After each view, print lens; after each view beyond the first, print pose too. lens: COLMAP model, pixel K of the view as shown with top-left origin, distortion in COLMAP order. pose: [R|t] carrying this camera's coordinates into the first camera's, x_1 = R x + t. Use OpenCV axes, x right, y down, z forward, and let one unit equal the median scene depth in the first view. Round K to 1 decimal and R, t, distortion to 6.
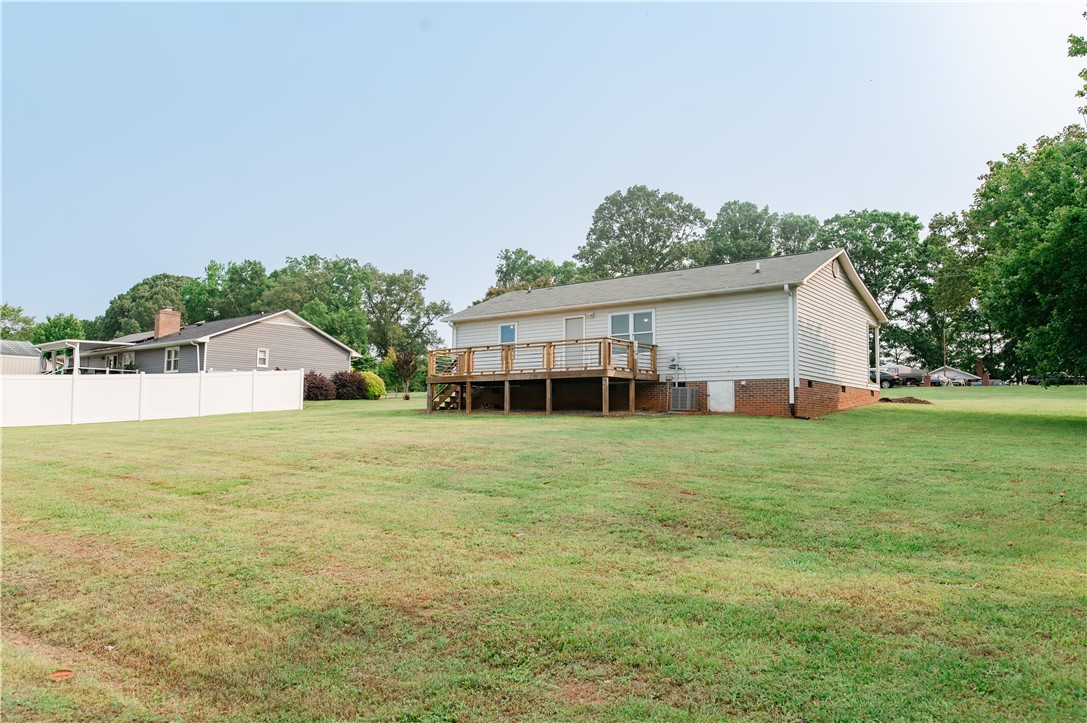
lens RADIAL K [[751.6, 0, 546.4], [0, 751.6, 361.9], [0, 0, 1]] dist [-0.055093, 0.048356]
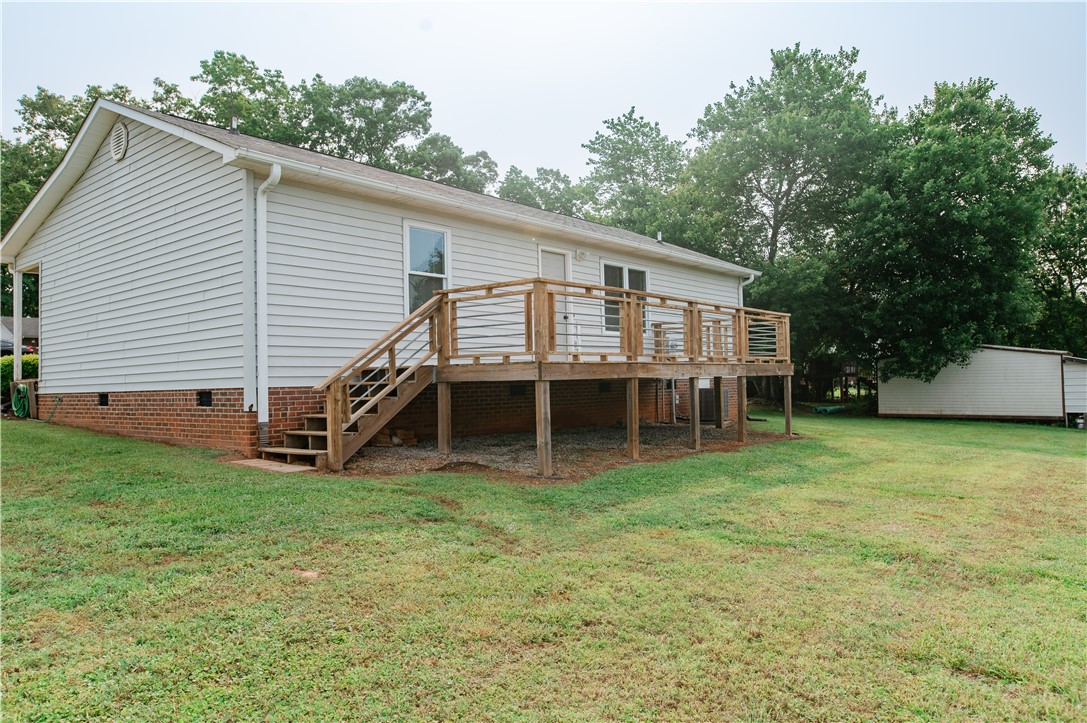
lens RADIAL K [[751.6, 0, 546.4], [0, 751.6, 361.9], [0, 0, 1]] dist [-0.055093, 0.048356]
pose [[0.058504, 0.030701, 0.997815, -0.437123], [-0.052946, 0.998216, -0.027609, 0.025242], [-0.996882, -0.051215, 0.060025, 0.970882]]
